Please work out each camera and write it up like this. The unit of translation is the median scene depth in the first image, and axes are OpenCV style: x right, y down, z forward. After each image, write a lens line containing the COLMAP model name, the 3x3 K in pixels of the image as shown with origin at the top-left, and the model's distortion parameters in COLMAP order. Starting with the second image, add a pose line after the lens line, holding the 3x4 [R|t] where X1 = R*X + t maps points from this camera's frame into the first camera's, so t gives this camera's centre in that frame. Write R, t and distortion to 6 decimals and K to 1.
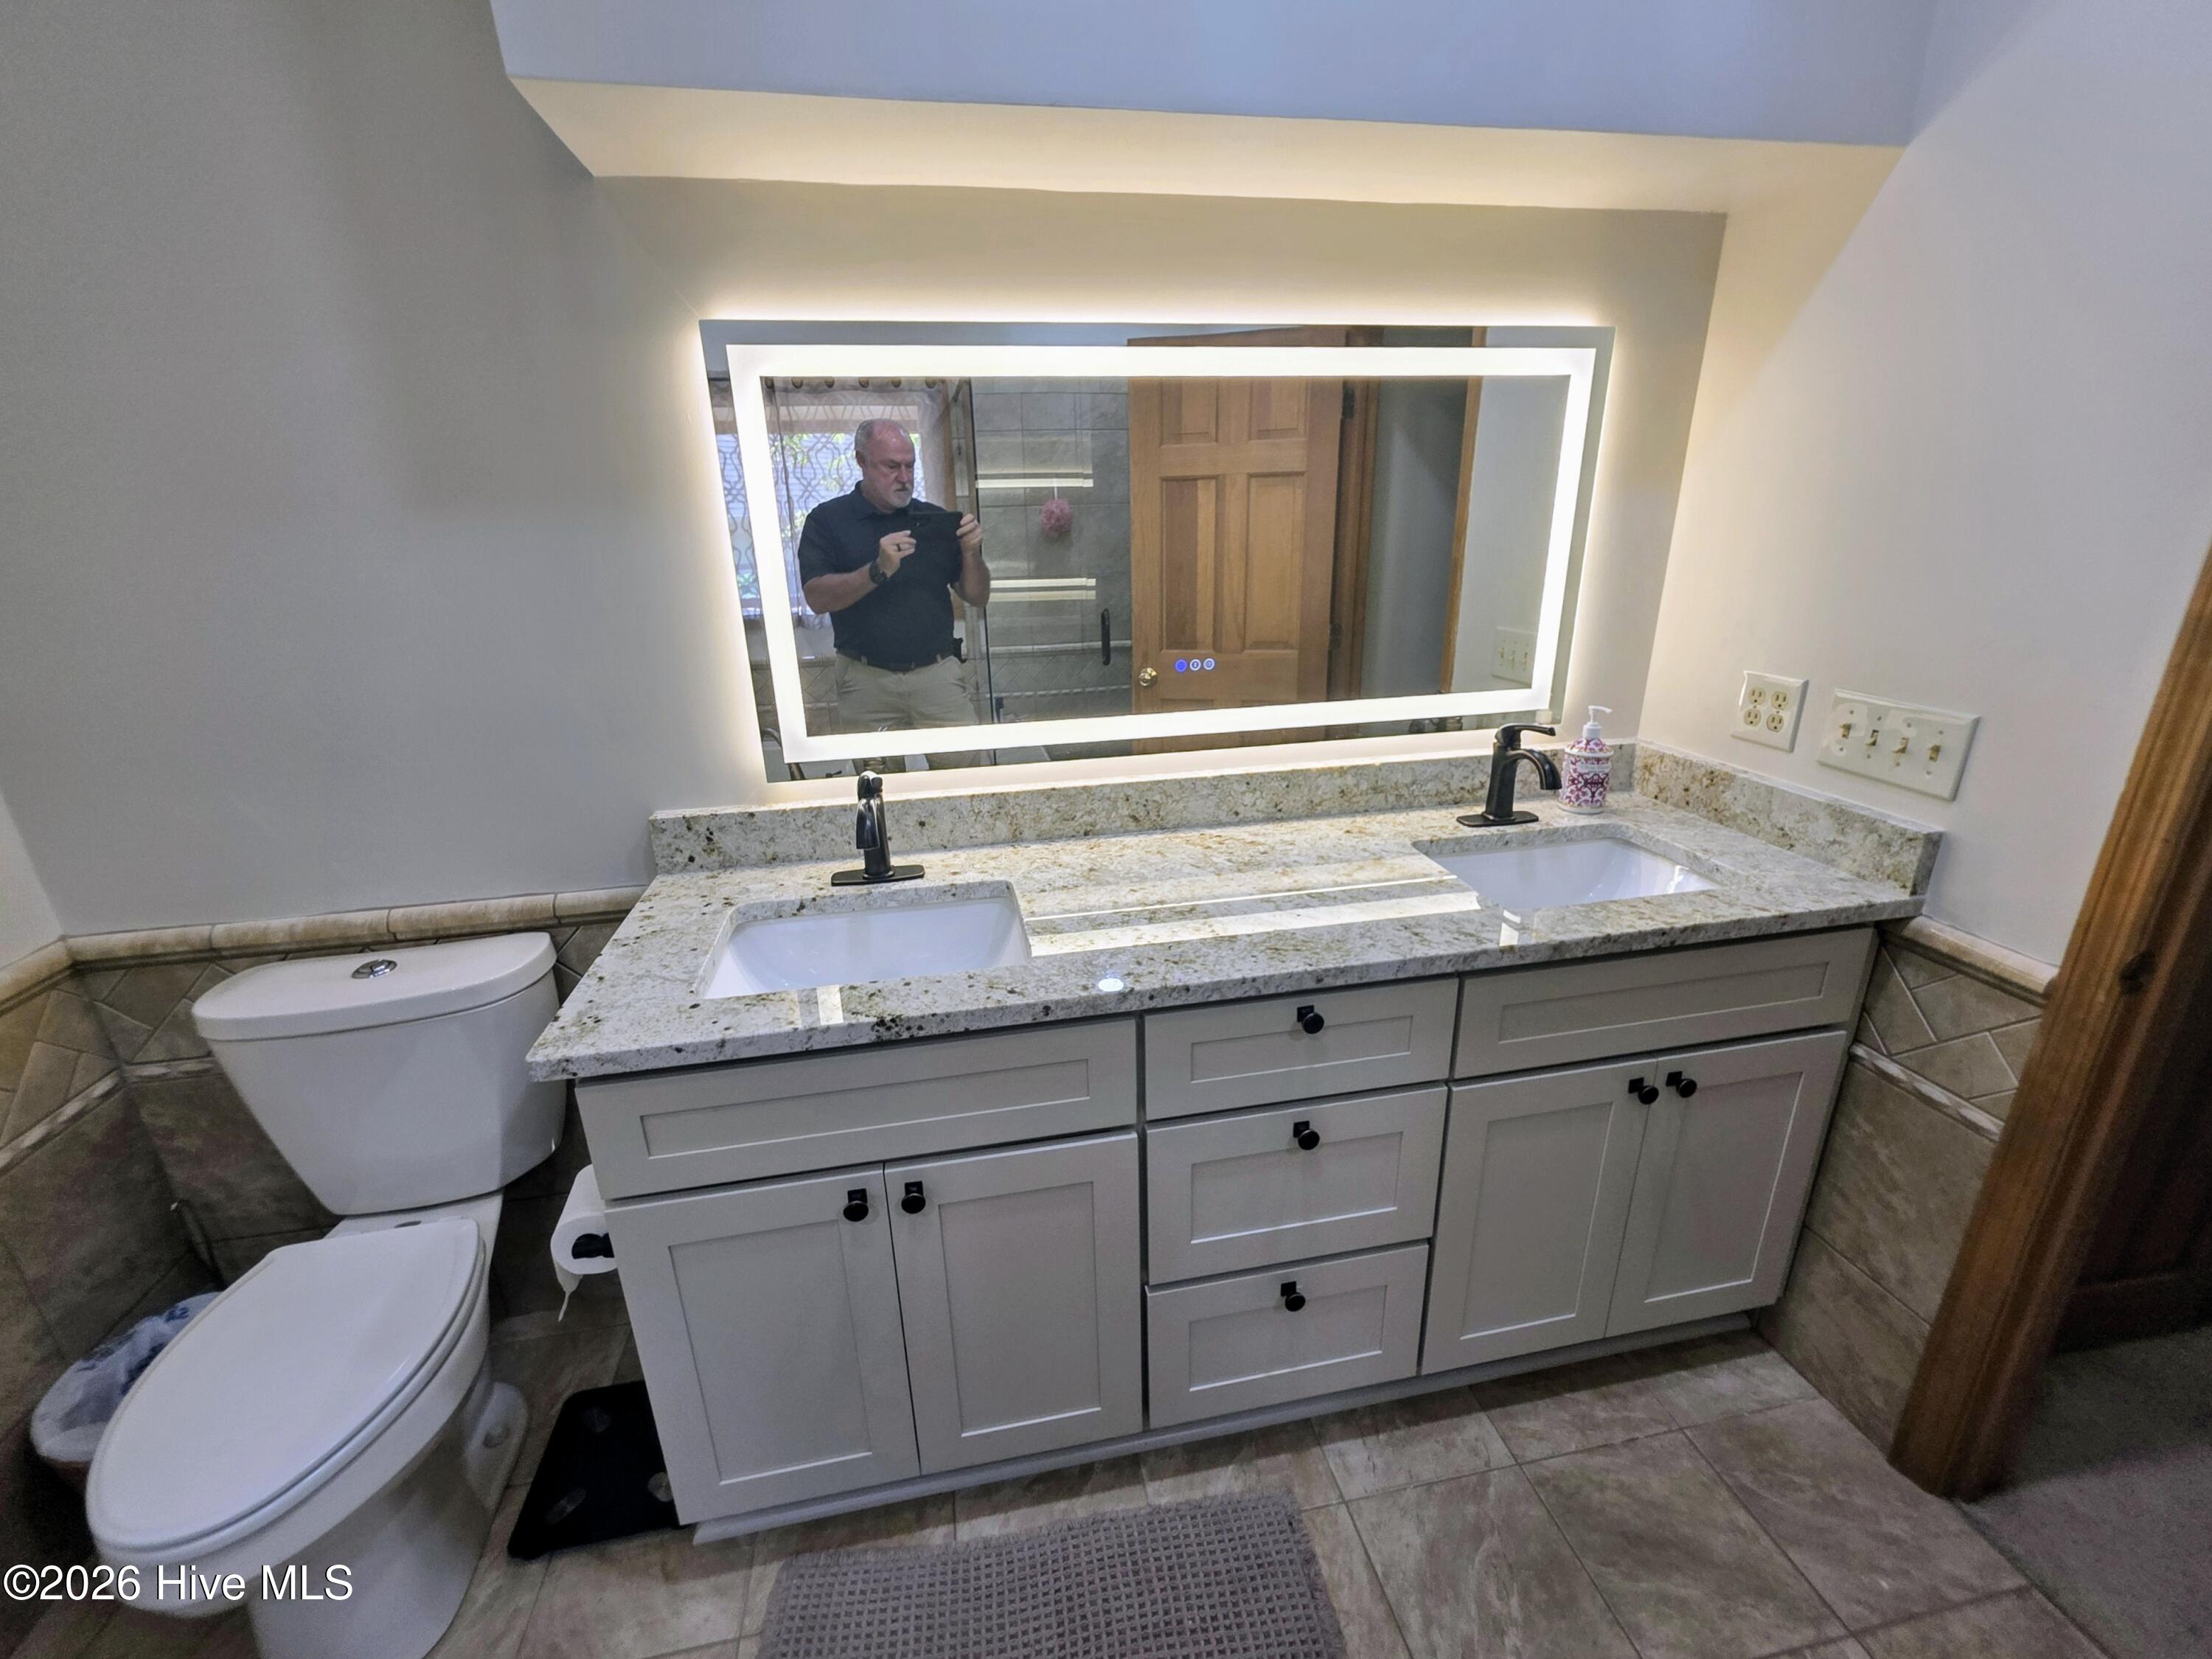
lens RADIAL K [[924.3, 0, 1097.6], [0, 924.3, 821.0], [0, 0, 1]] dist [0.001855, 0.000172]
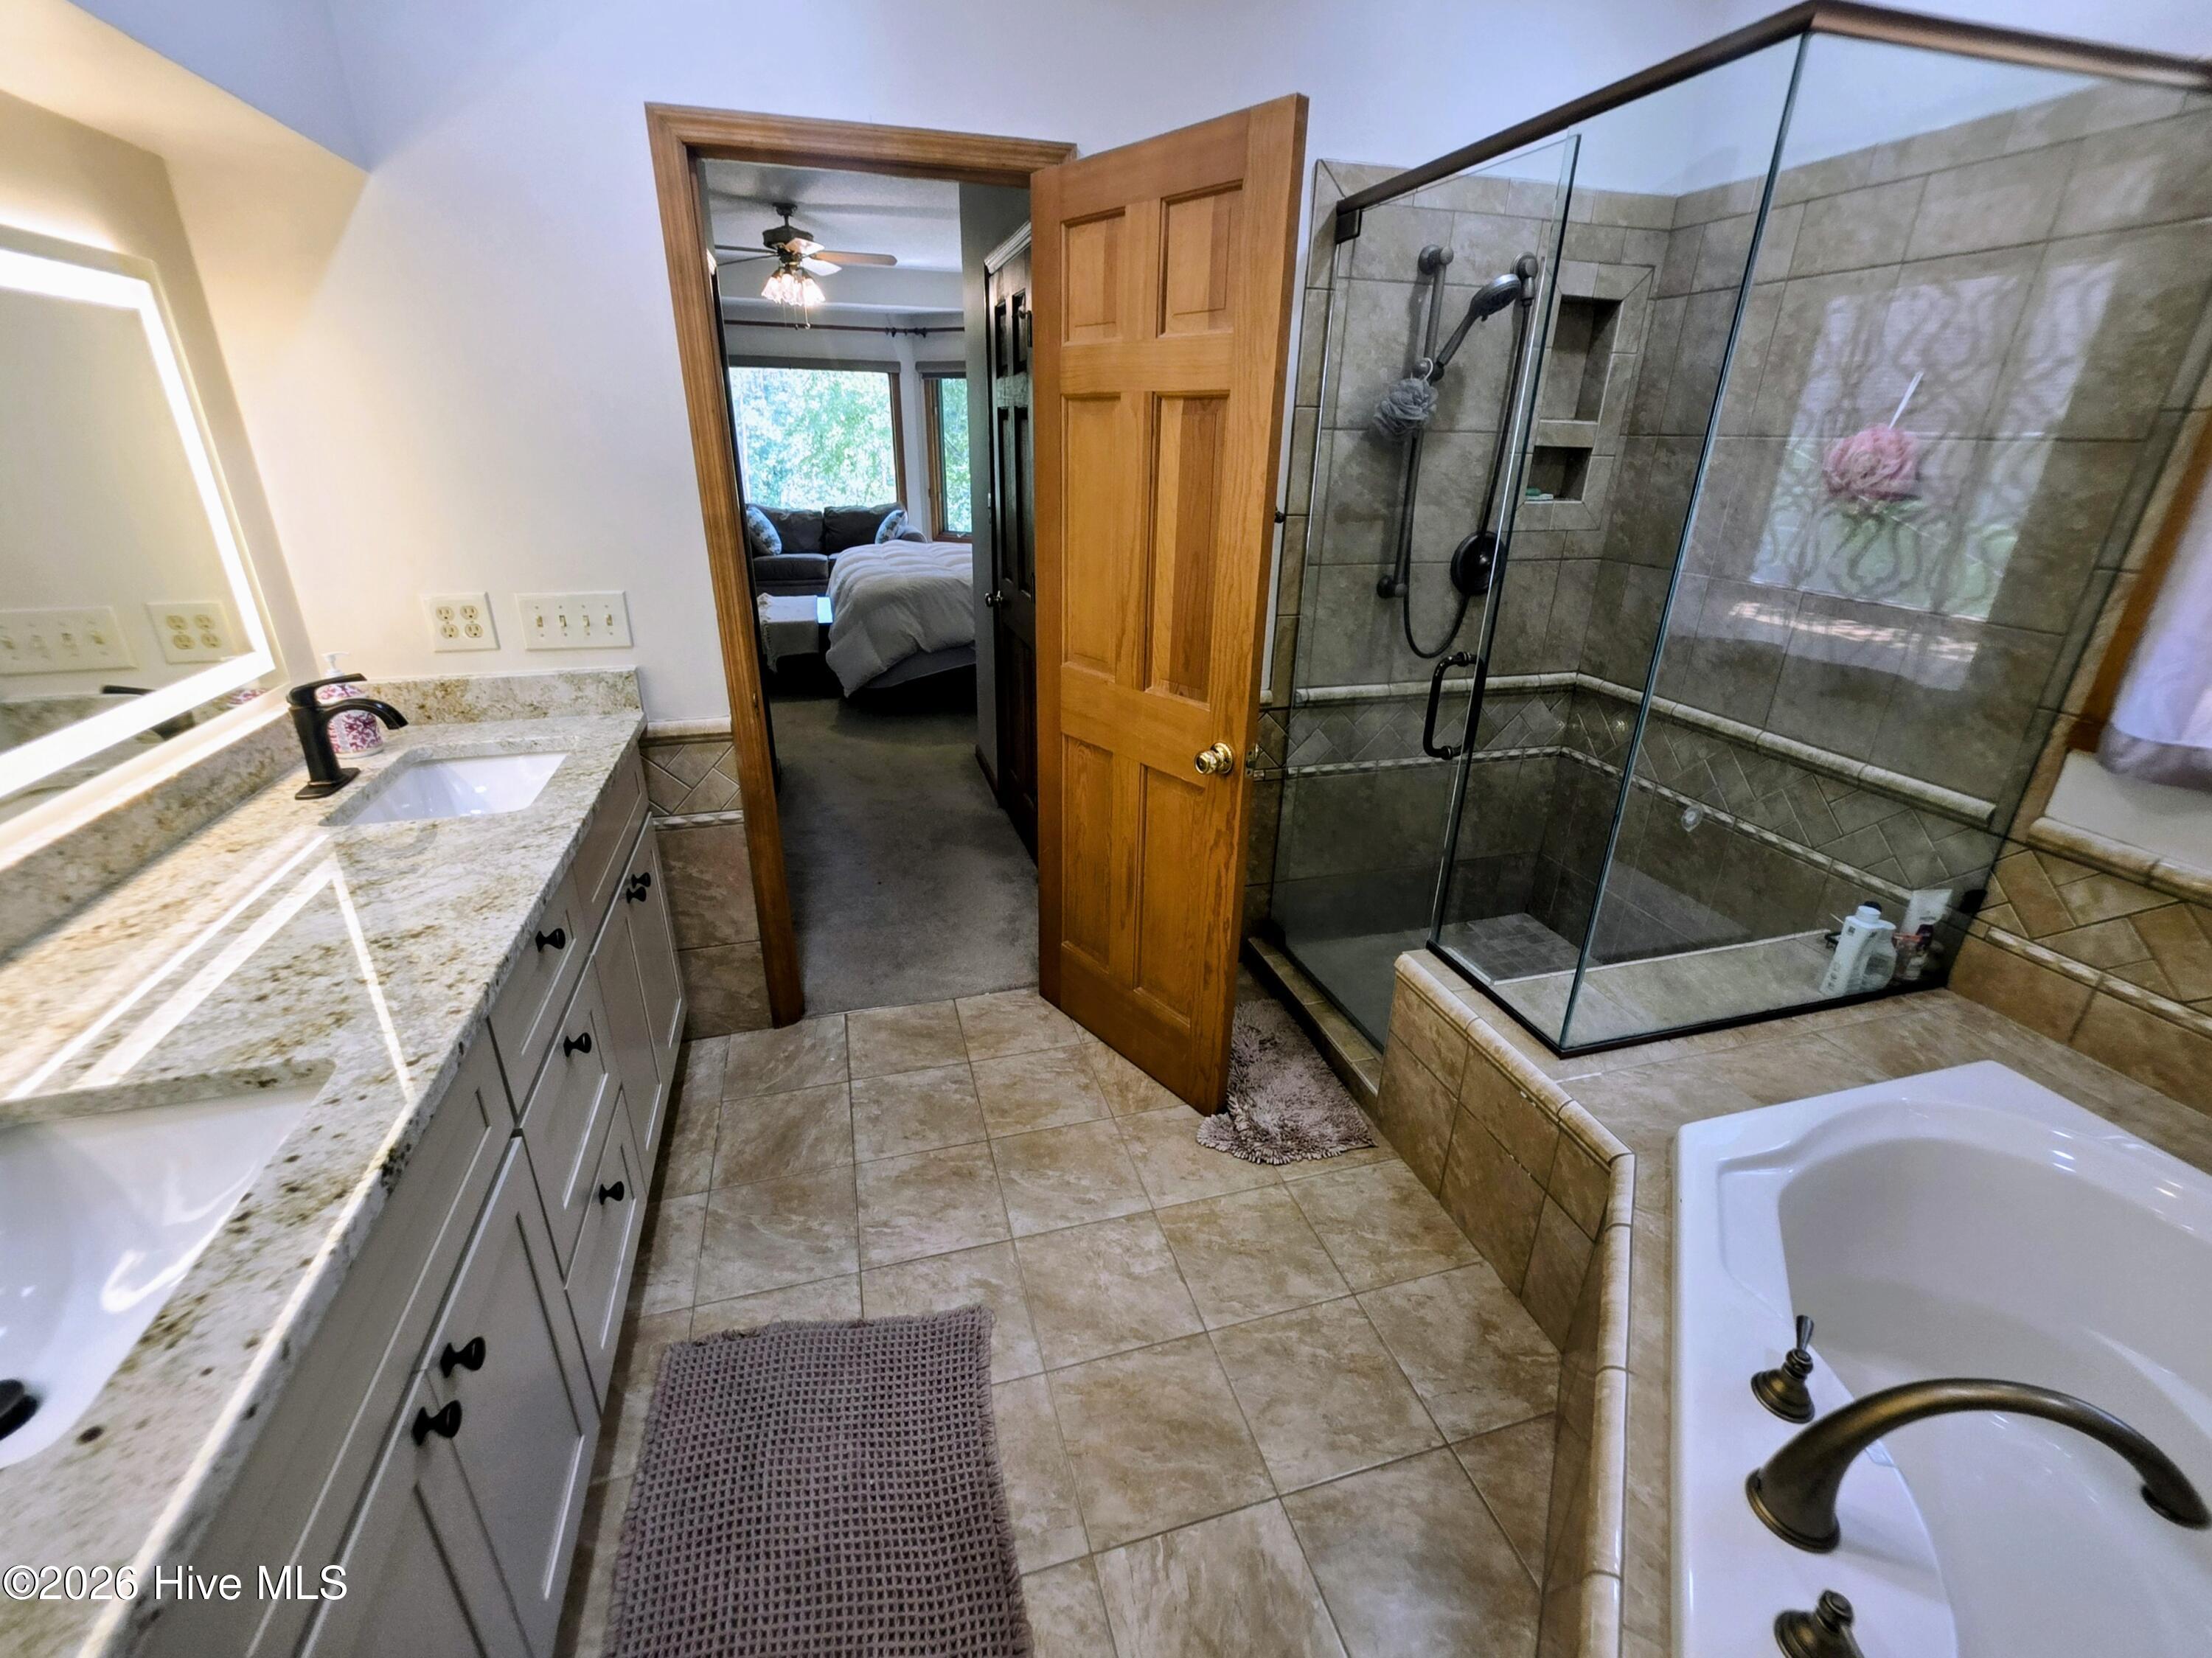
lens RADIAL K [[942.4, 0, 1106.5], [0, 942.4, 818.2], [0, 0, 1]] dist [0.001831, 0.000566]
pose [[-0.096560, -0.359025, 0.928319, -0.602808], [0.307882, 0.876161, 0.370878, -0.090270], [-0.946512, 0.321625, 0.025935, 0.231977]]
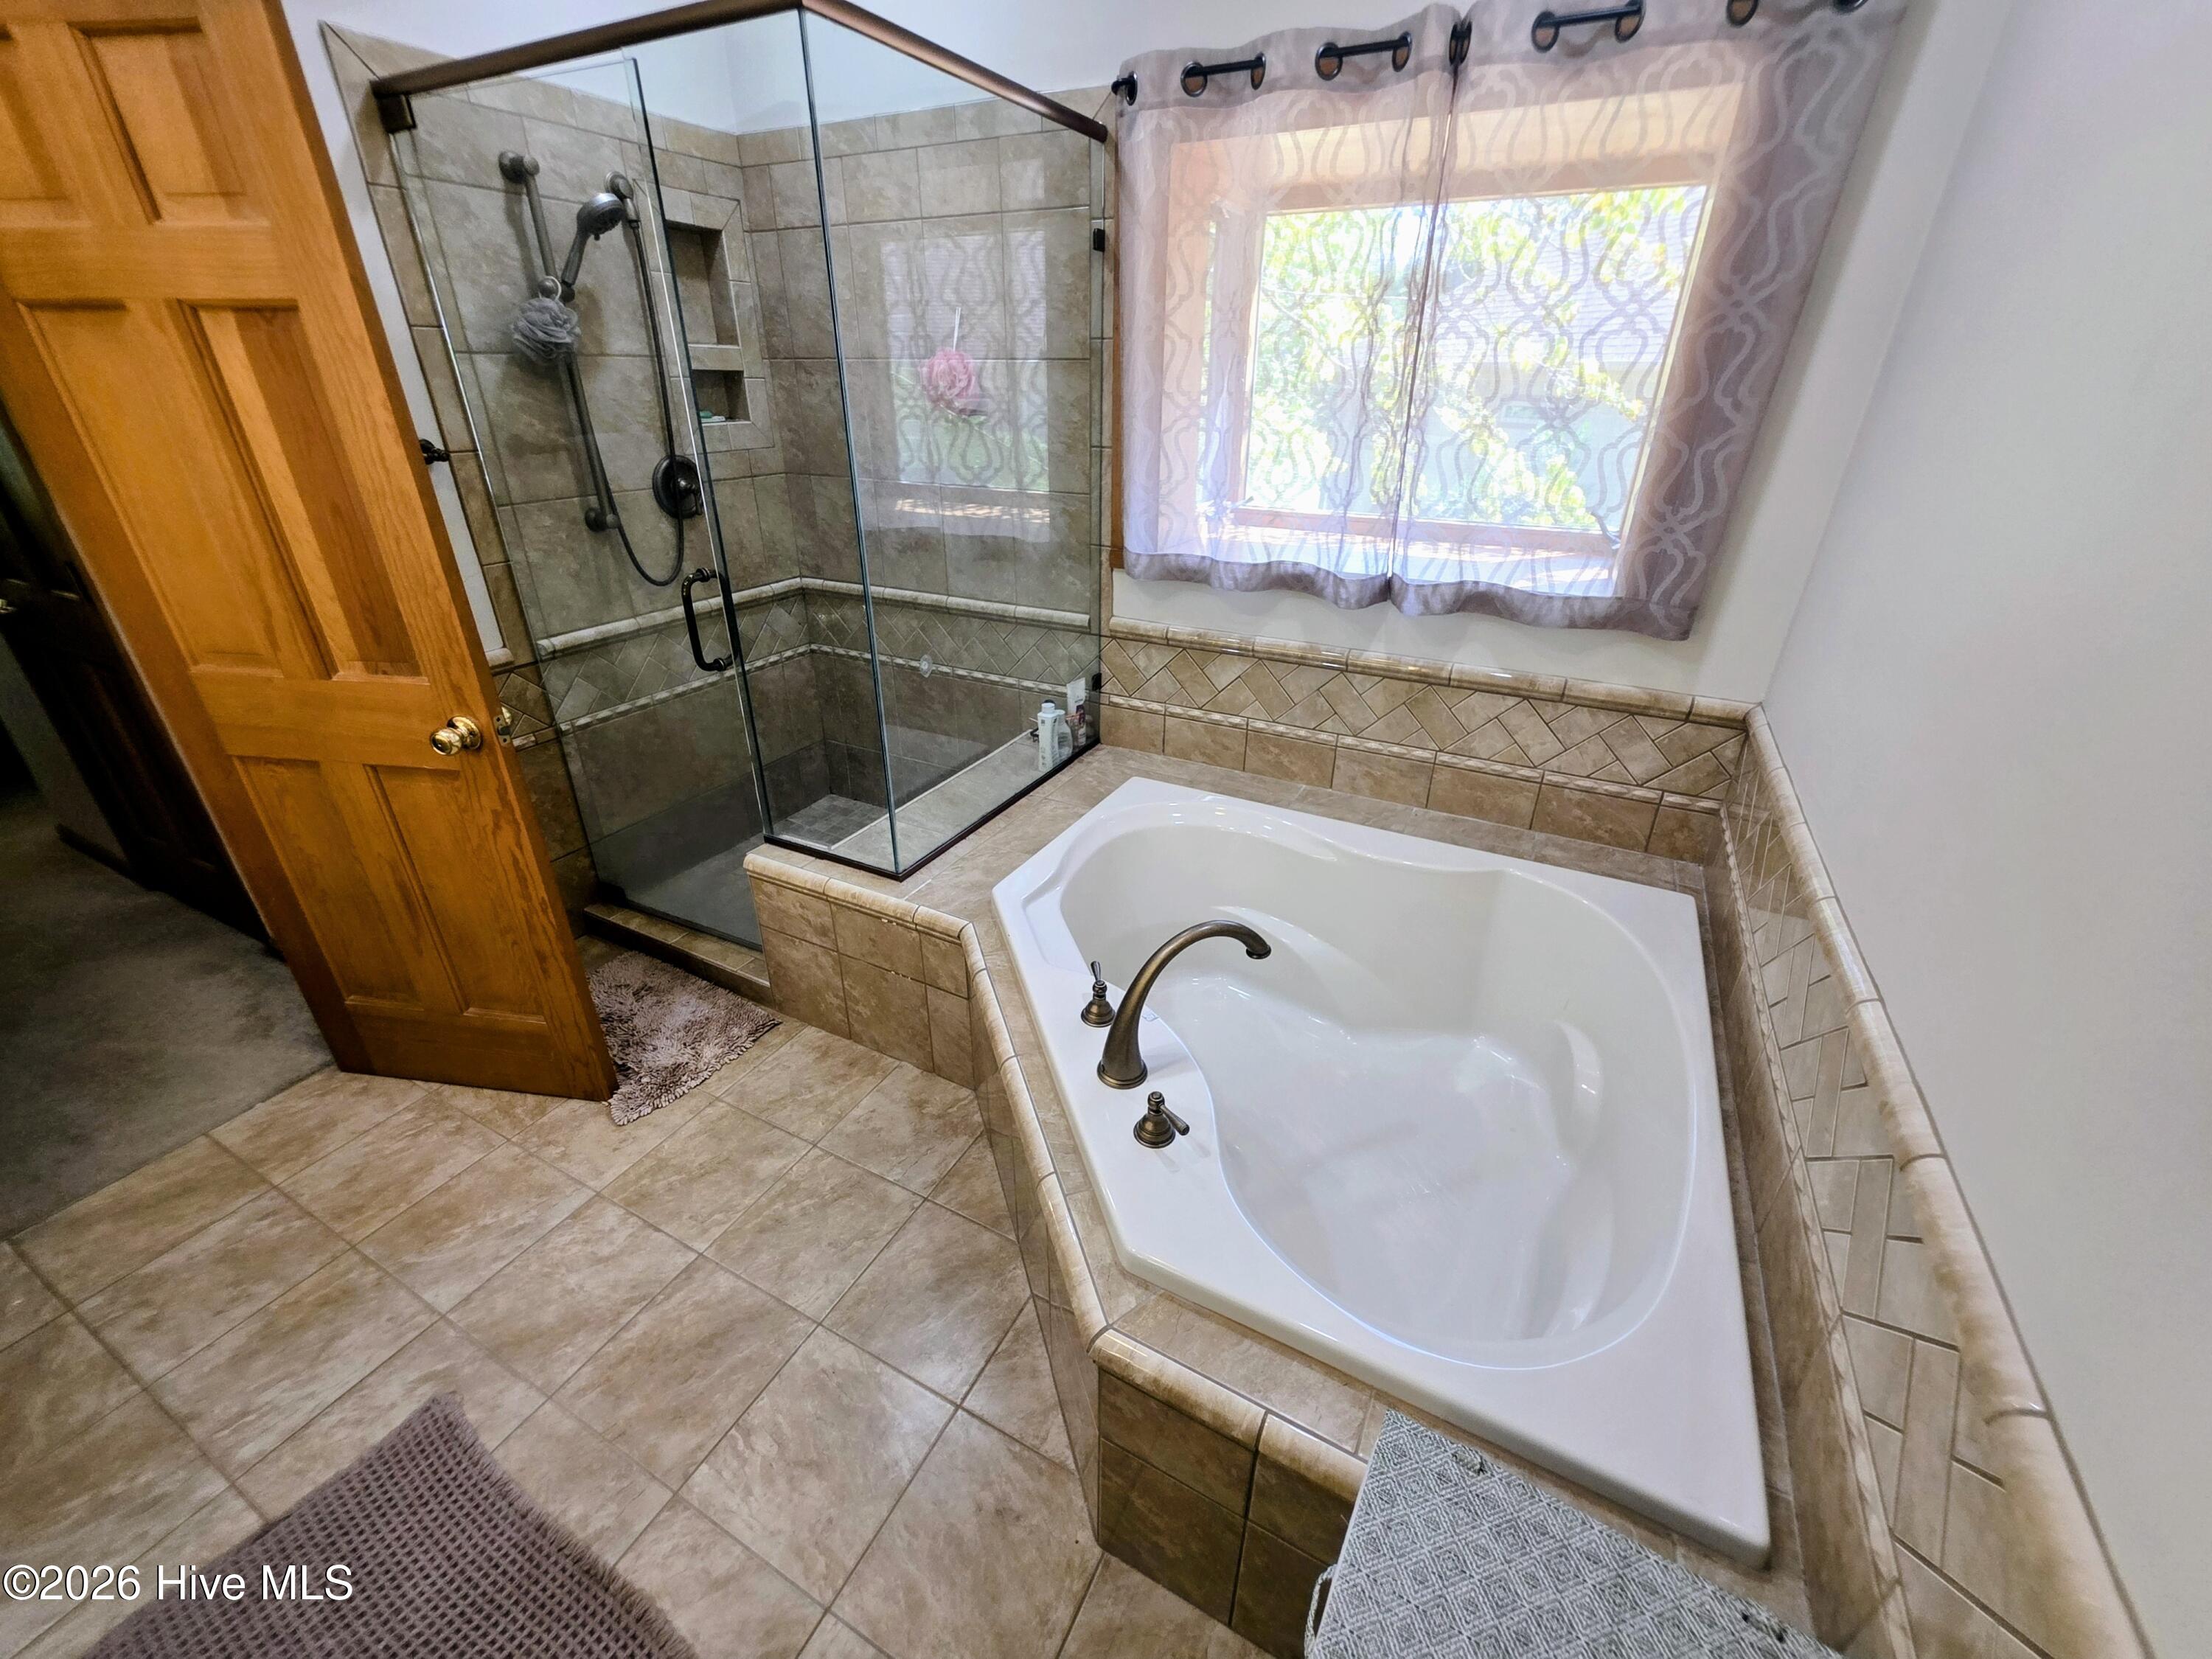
lens RADIAL K [[886.2, 0, 1102.2], [0, 886.2, 823.5], [0, 0, 1]] dist [0.001299, 0.000245]
pose [[-0.783672, -0.265825, 0.561422, -0.655455], [0.212168, 0.734906, 0.644126, -0.097981], [-0.583818, 0.623899, -0.519526, 0.289117]]
